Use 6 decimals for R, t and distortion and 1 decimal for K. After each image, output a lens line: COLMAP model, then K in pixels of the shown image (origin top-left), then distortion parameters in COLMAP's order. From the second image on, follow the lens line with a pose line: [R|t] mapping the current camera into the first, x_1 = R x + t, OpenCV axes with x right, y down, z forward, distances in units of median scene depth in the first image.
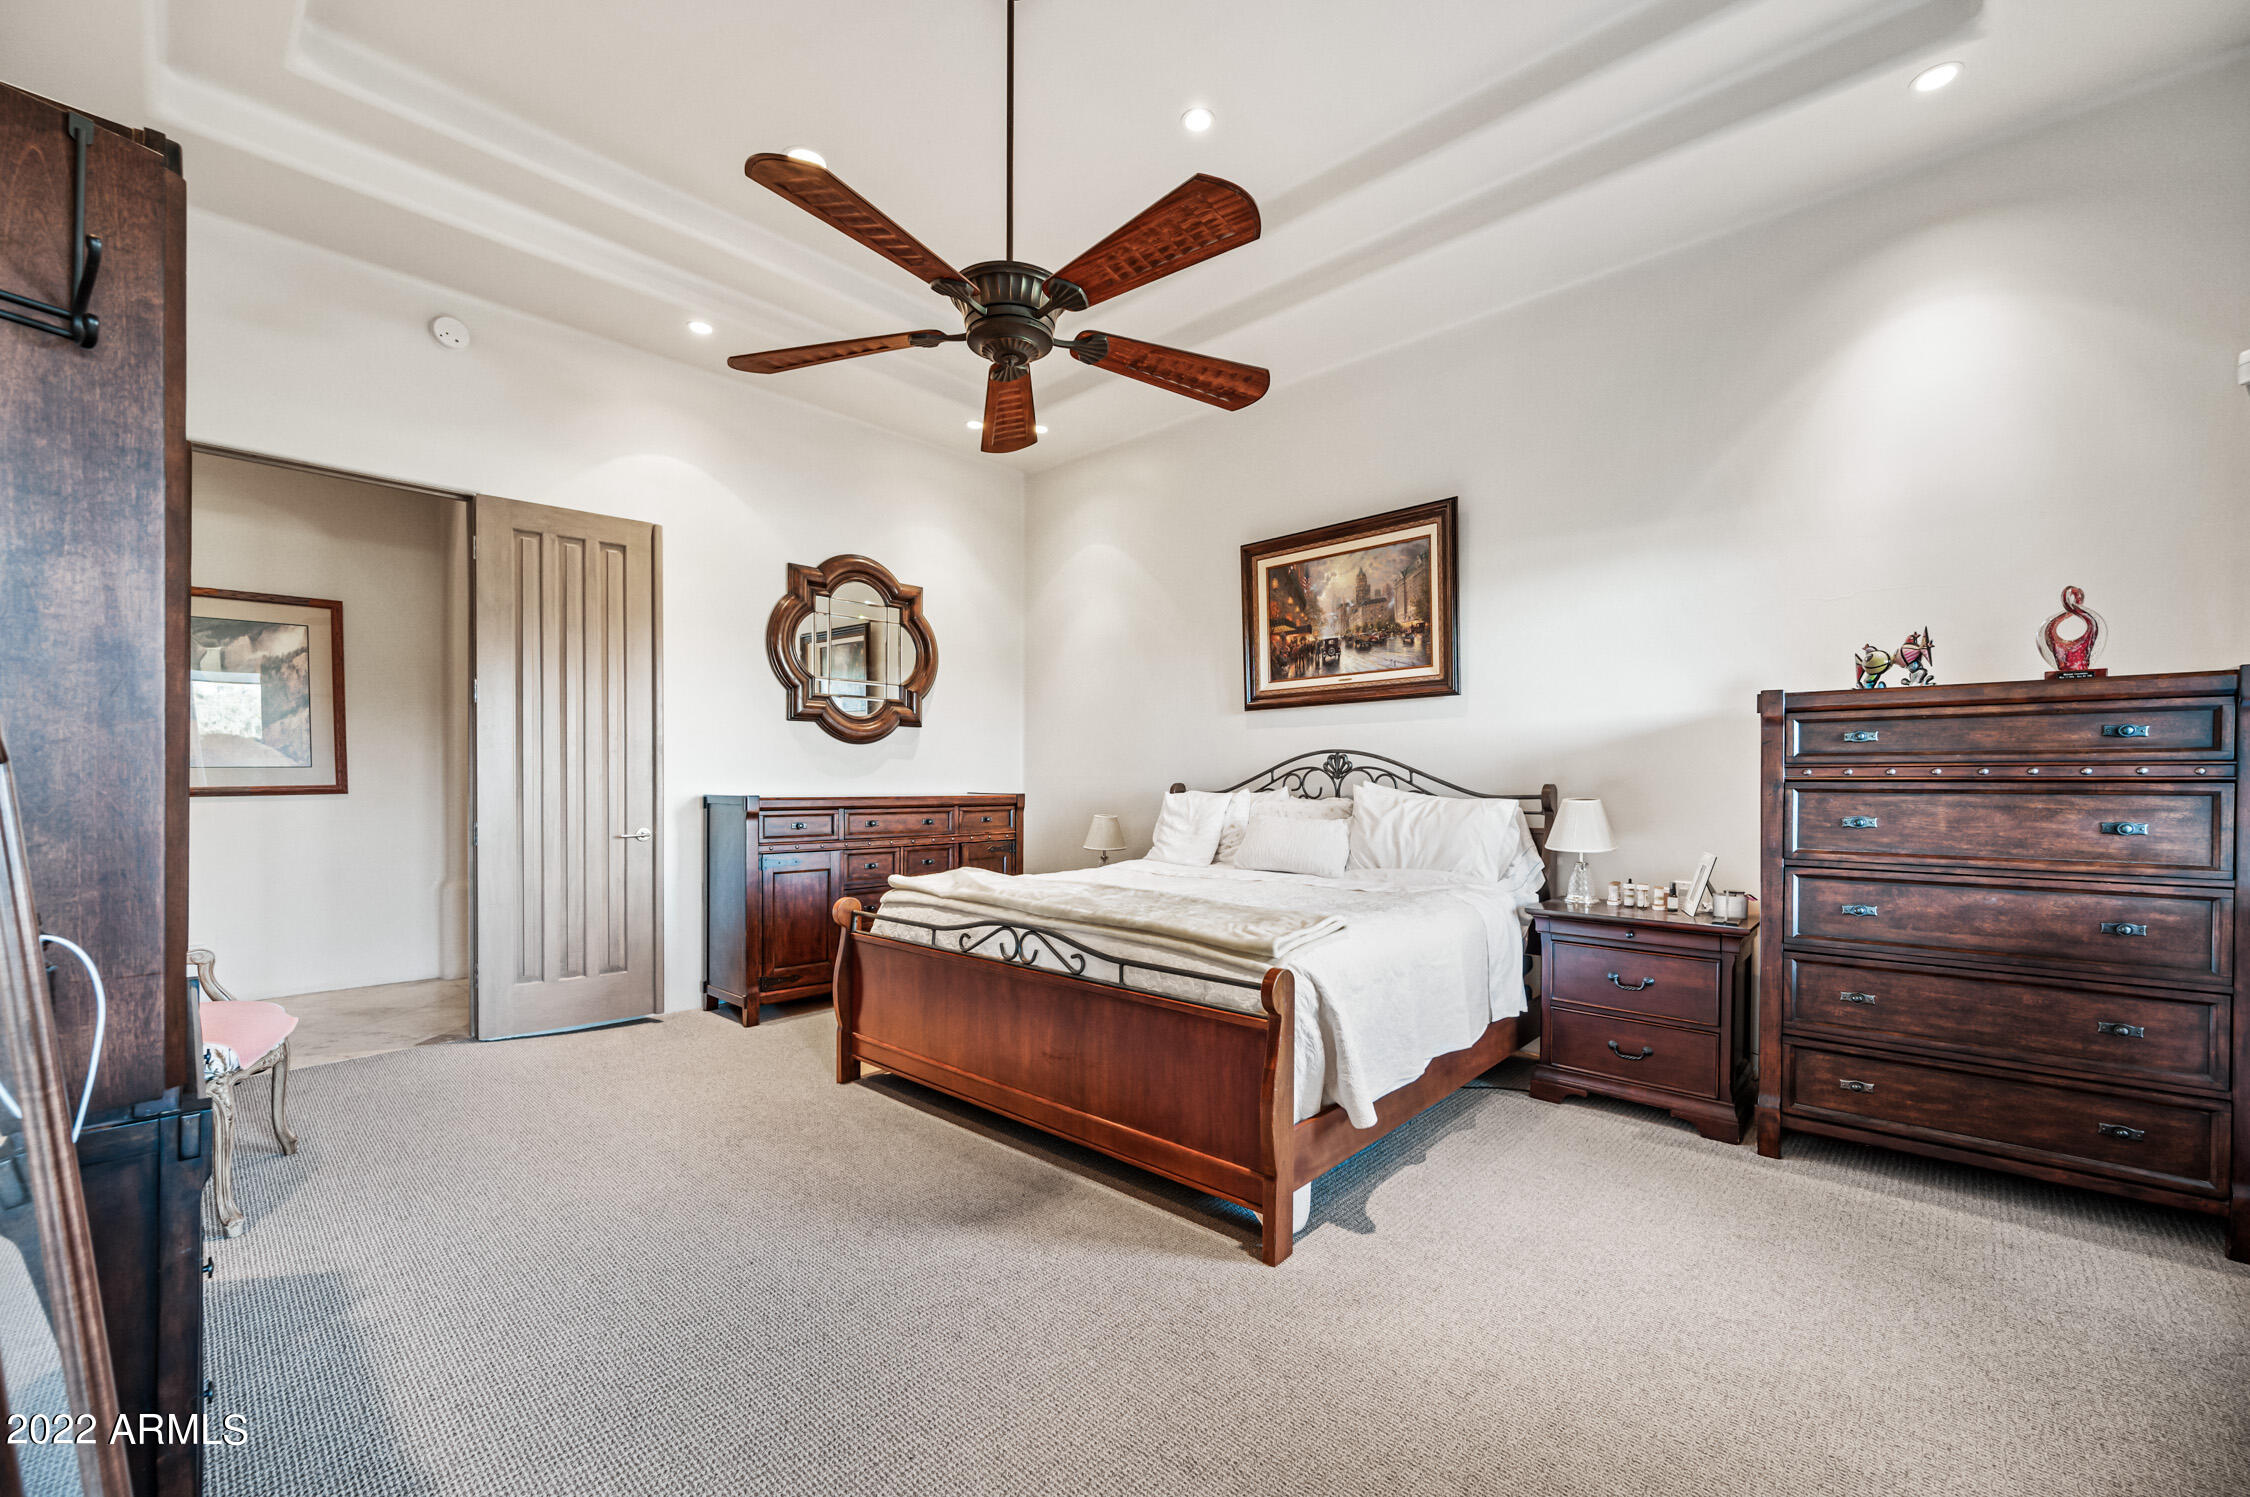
lens RADIAL K [[917.3, 0, 1128.9], [0, 917.3, 791.9], [0, 0, 1]] dist [0.000362, 0.000135]
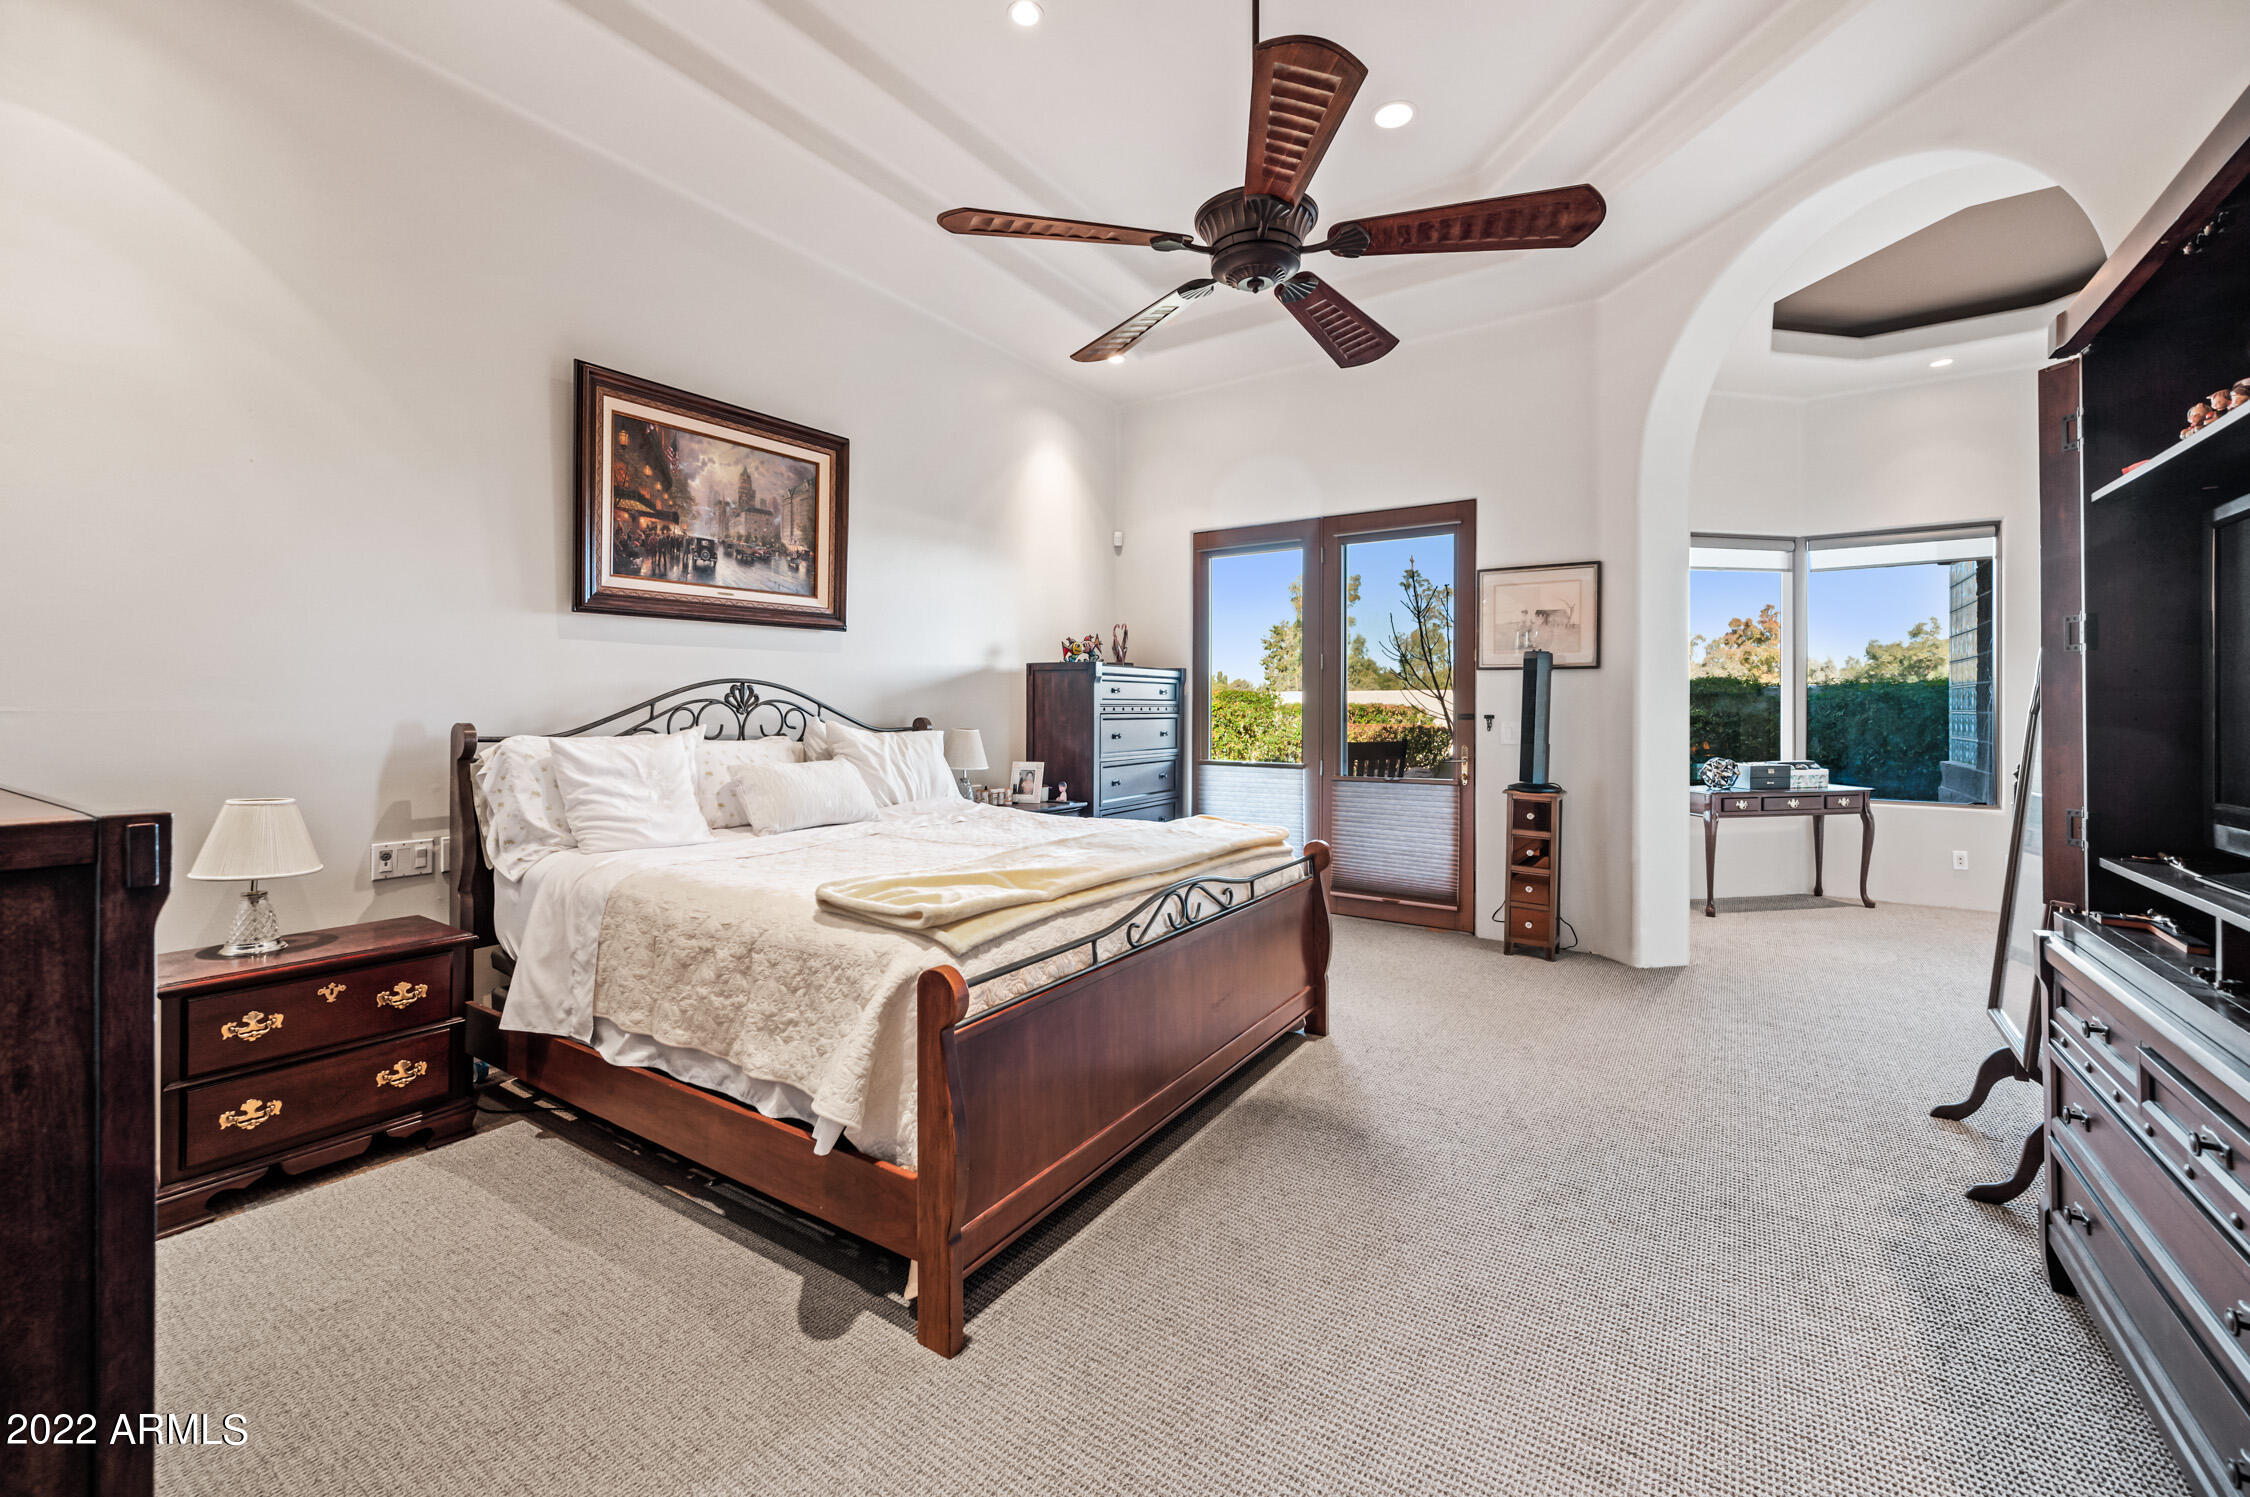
lens RADIAL K [[915.7, 0, 1124.2], [0, 915.7, 711.8], [0, 0, 1]] dist [0.000041, 0.000257]
pose [[-0.171904, -0.004937, 0.985101, -0.645328], [0.011983, 0.999903, 0.007102, -0.017824], [-0.985041, 0.013025, -0.171828, 0.797038]]
